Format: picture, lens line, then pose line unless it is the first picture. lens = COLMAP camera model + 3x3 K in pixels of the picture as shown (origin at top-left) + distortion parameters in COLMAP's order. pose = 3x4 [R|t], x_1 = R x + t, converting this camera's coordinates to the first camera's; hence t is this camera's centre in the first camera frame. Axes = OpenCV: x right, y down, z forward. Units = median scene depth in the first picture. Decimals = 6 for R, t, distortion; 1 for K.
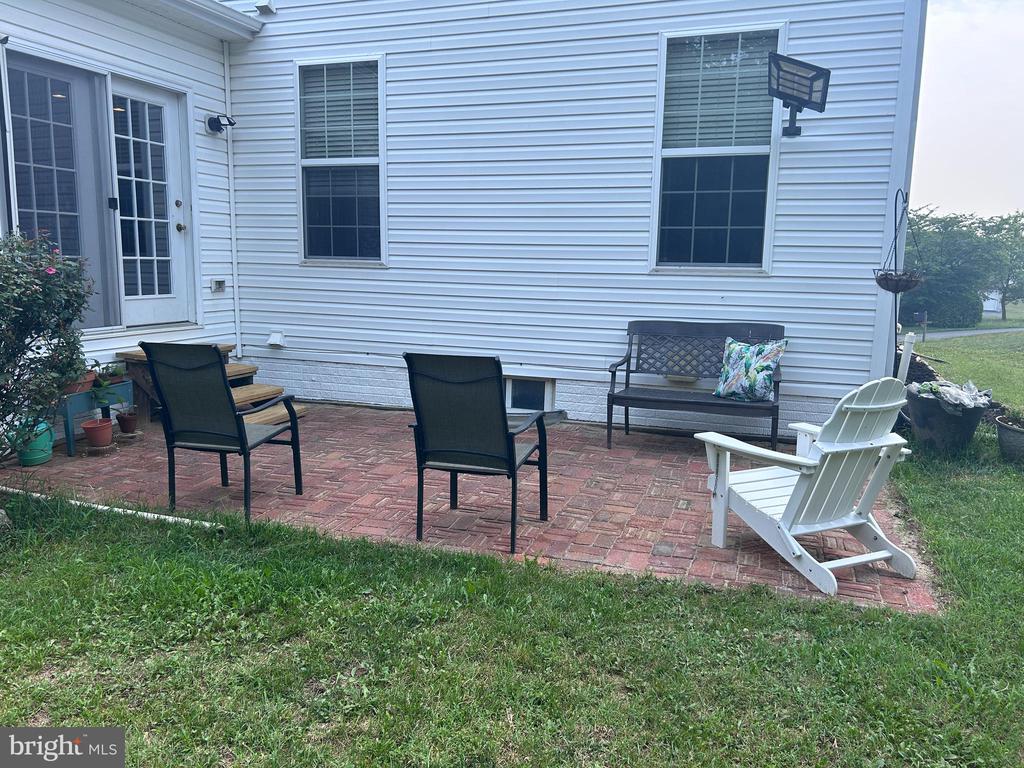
lens RADIAL K [[787.9, 0, 509.3], [0, 787.9, 380.2], [0, 0, 1]] dist [0.074041, -0.081862]
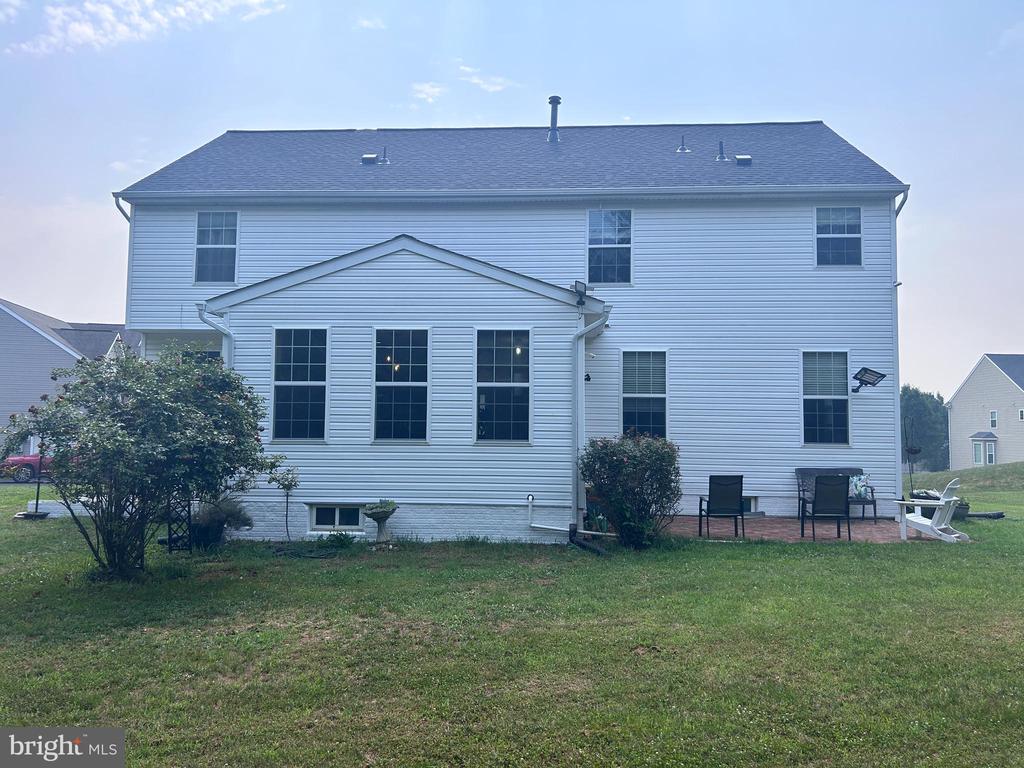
lens RADIAL K [[787.9, 0, 513.9], [0, 787.9, 384.6], [0, 0, 1]] dist [0.074041, -0.081862]
pose [[0.958015, 0.014334, 0.286358, -1.237694], [0.048620, 0.976163, -0.211521, 0.129222], [-0.282565, 0.216563, 0.934483, -0.920701]]
